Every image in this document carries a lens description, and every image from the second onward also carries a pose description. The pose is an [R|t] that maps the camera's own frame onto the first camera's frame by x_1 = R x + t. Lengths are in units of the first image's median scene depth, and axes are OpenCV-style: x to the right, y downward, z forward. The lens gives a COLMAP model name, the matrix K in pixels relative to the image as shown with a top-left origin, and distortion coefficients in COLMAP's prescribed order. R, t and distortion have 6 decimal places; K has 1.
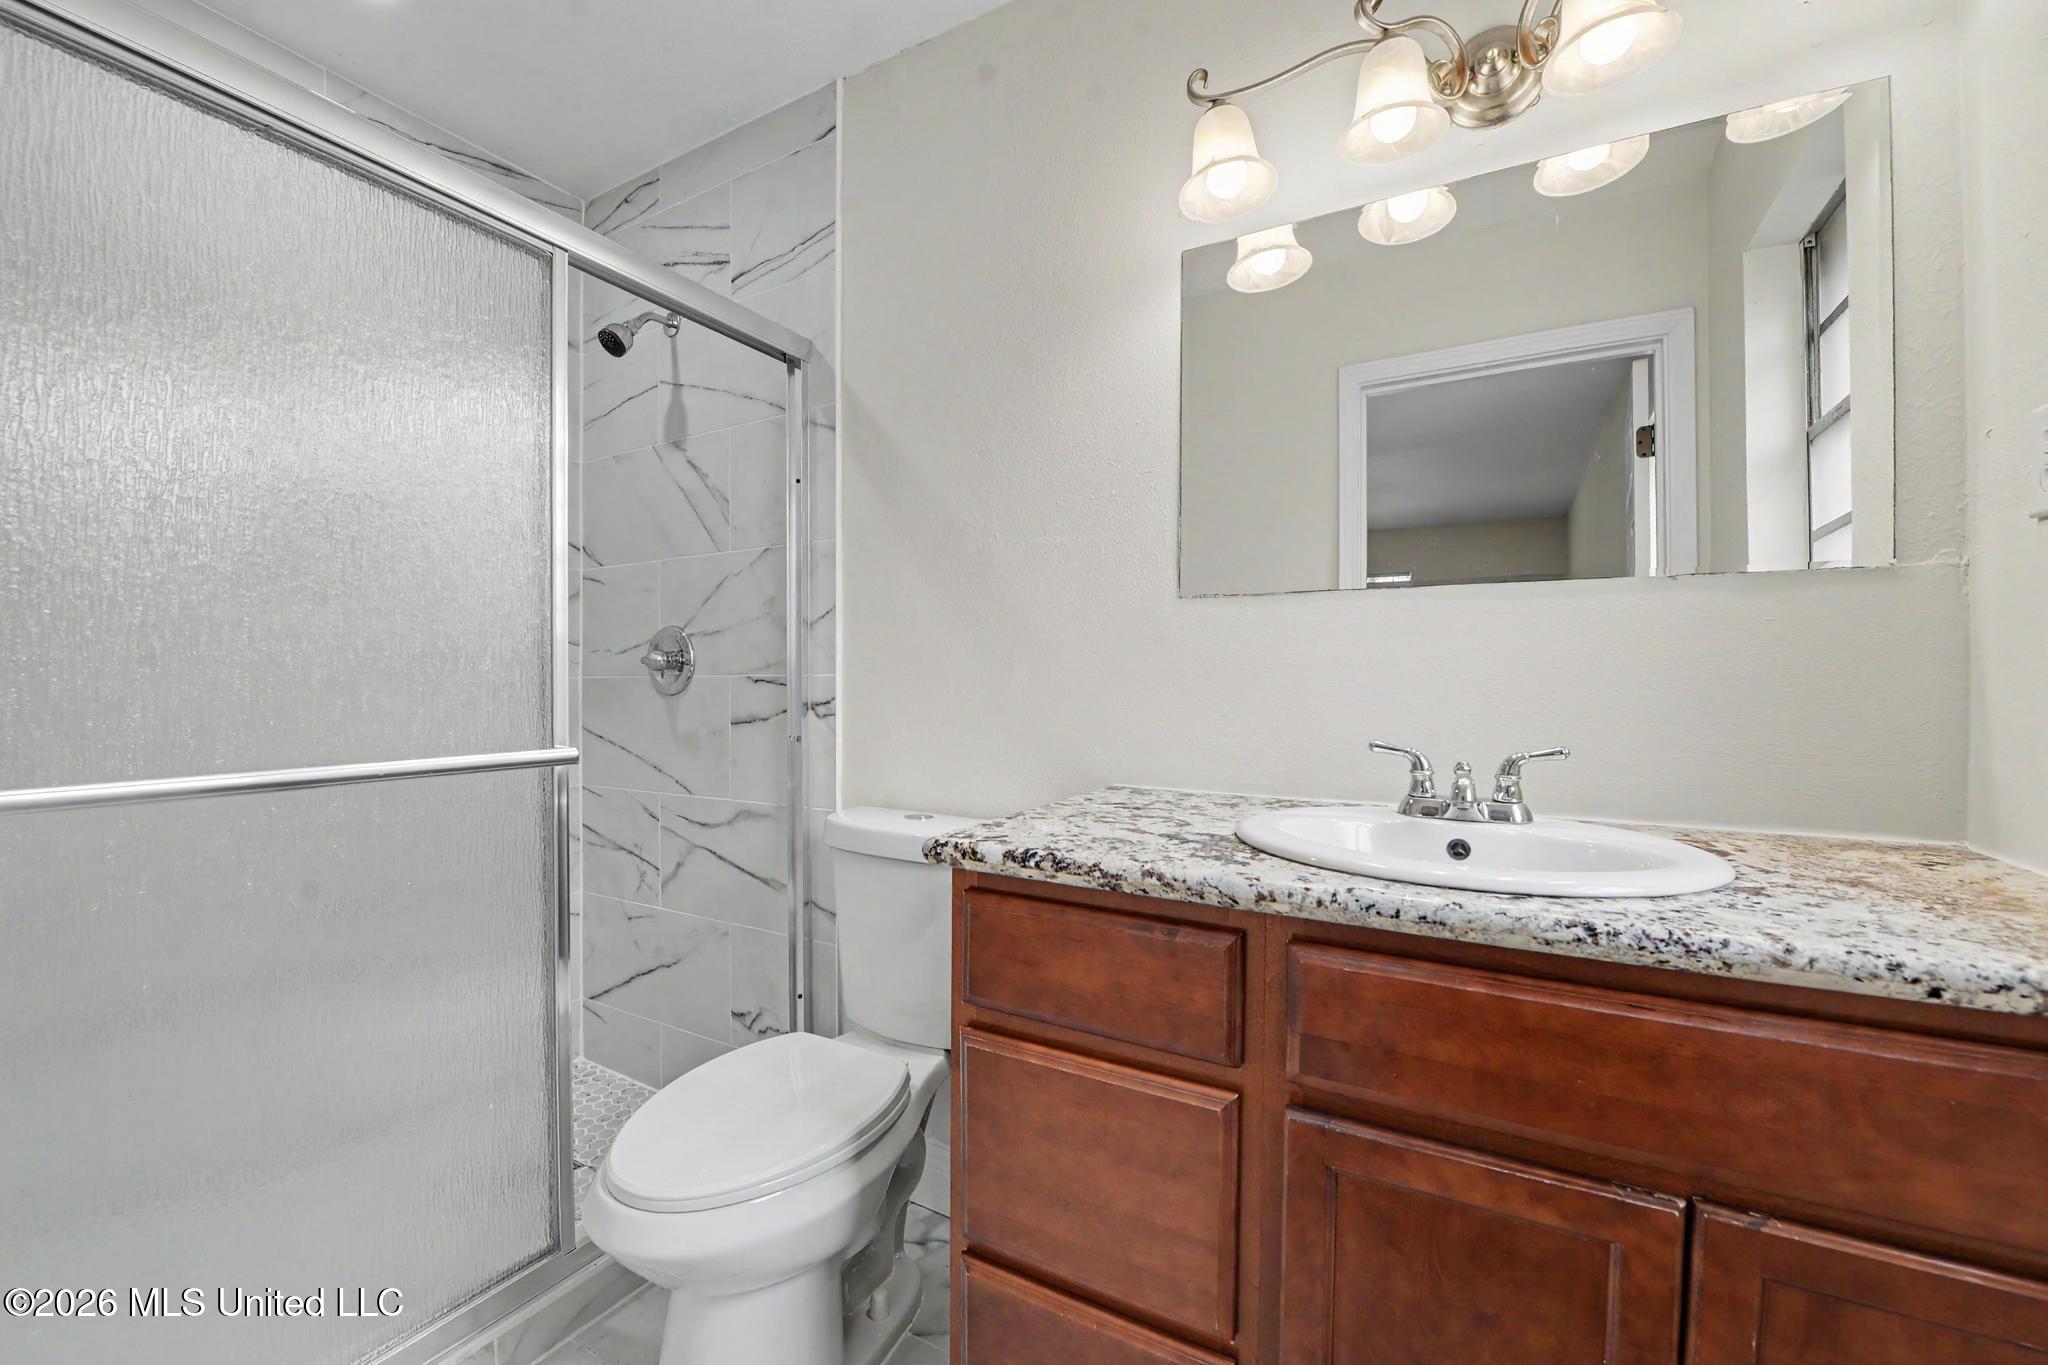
lens RADIAL K [[837.5, 0, 1020.1], [0, 837.5, 685.6], [0, 0, 1]] dist [-0.018573, -0.000575]
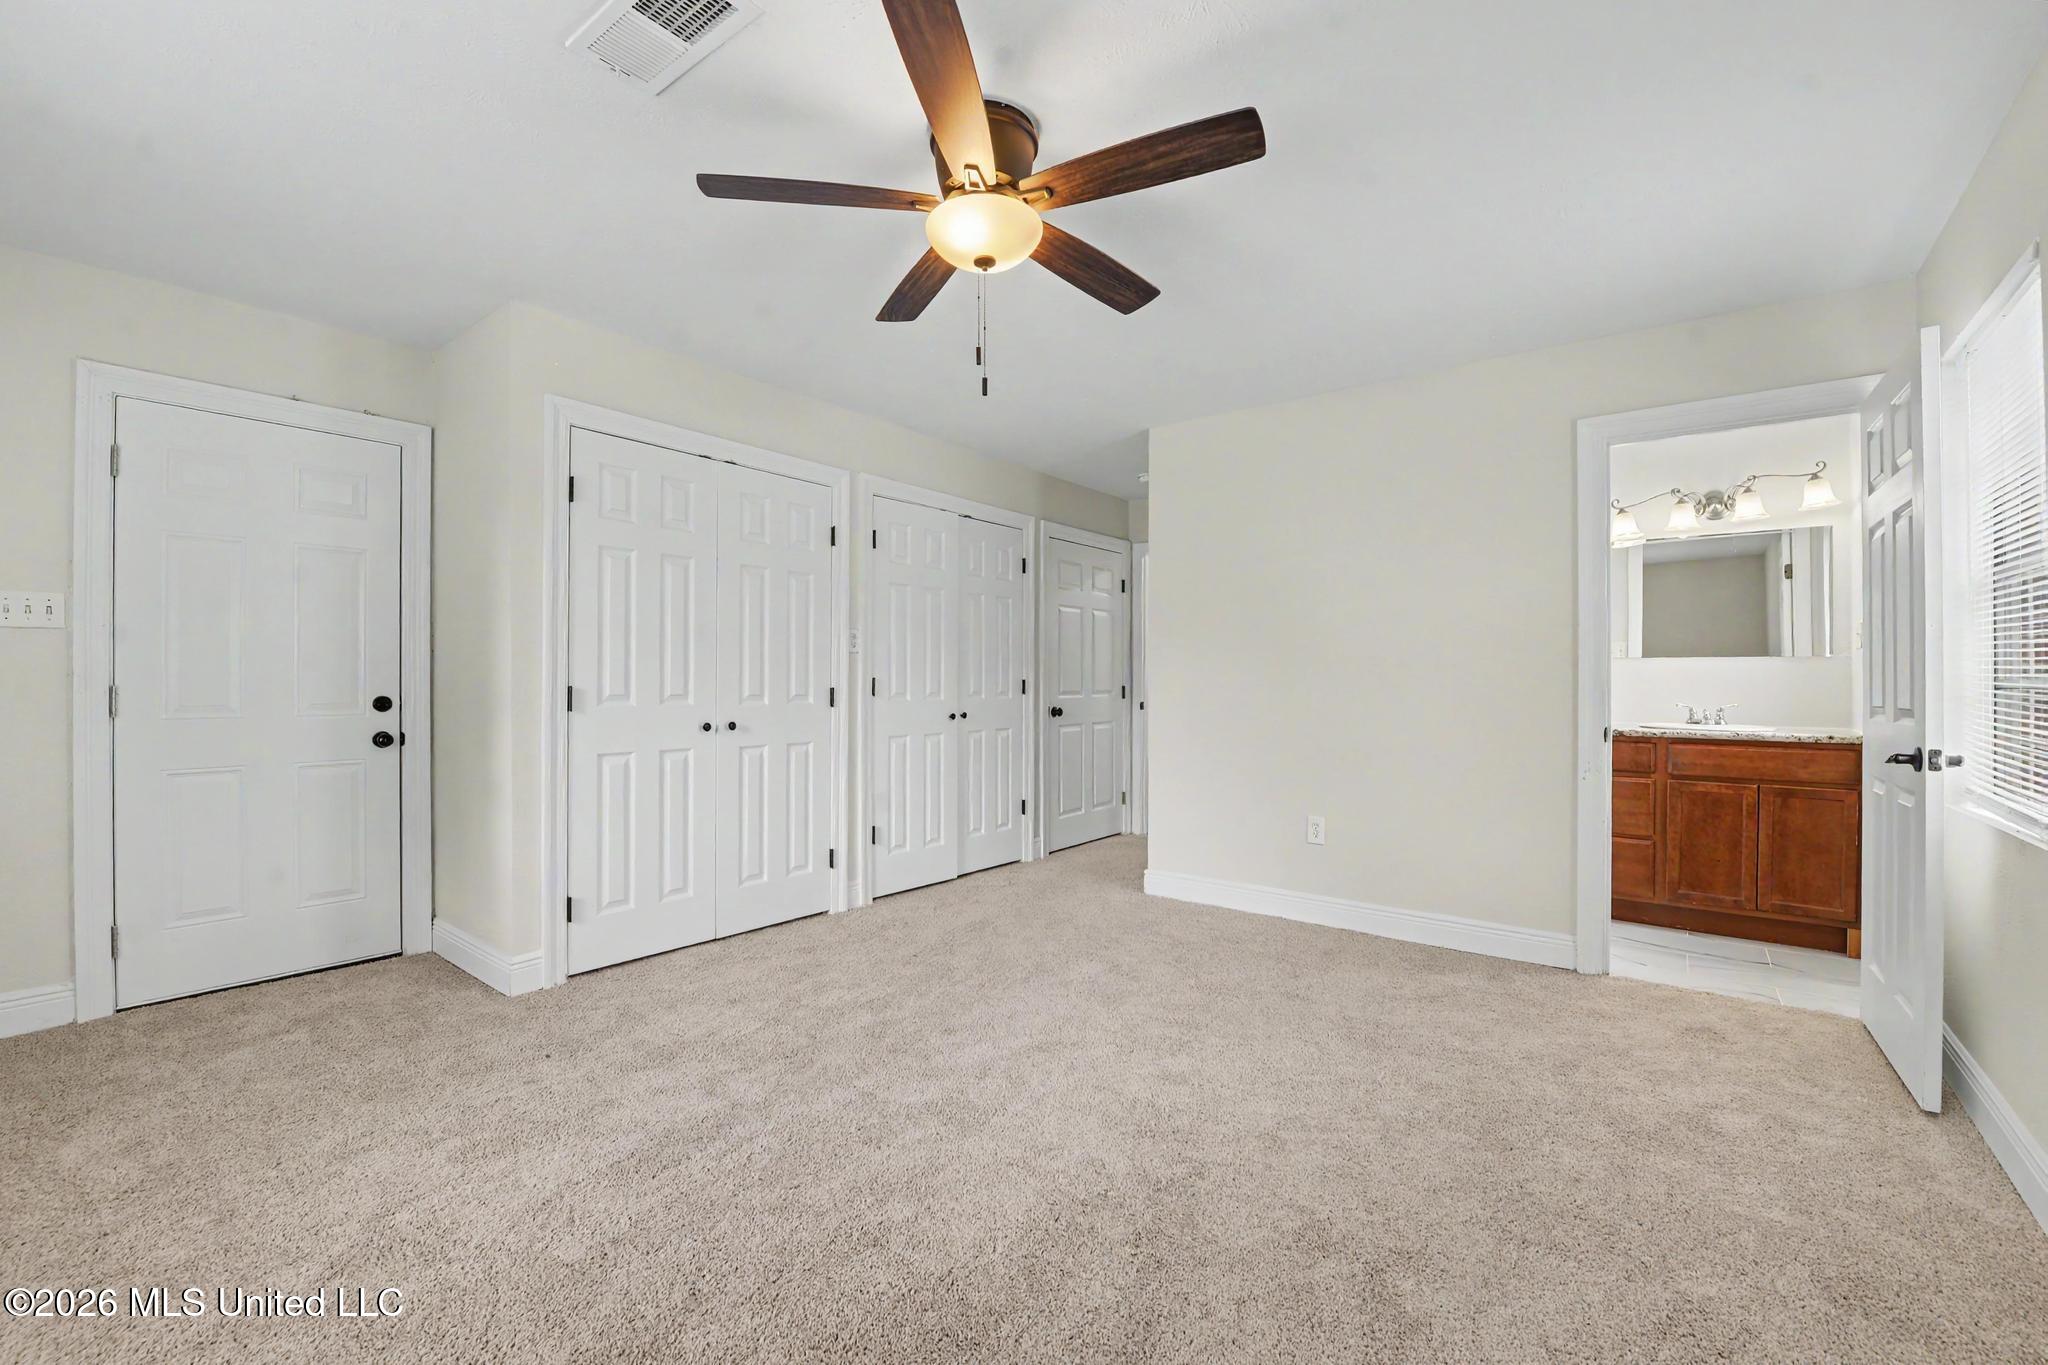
lens RADIAL K [[837.5, 0, 1021.7], [0, 837.5, 678.5], [0, 0, 1]] dist [-0.018573, -0.000575]
pose [[0.986450, -0.003149, -0.164030, -2.636668], [0.003758, 0.999987, 0.003406, -0.089753], [0.164017, -0.003976, 0.986449, -4.410068]]
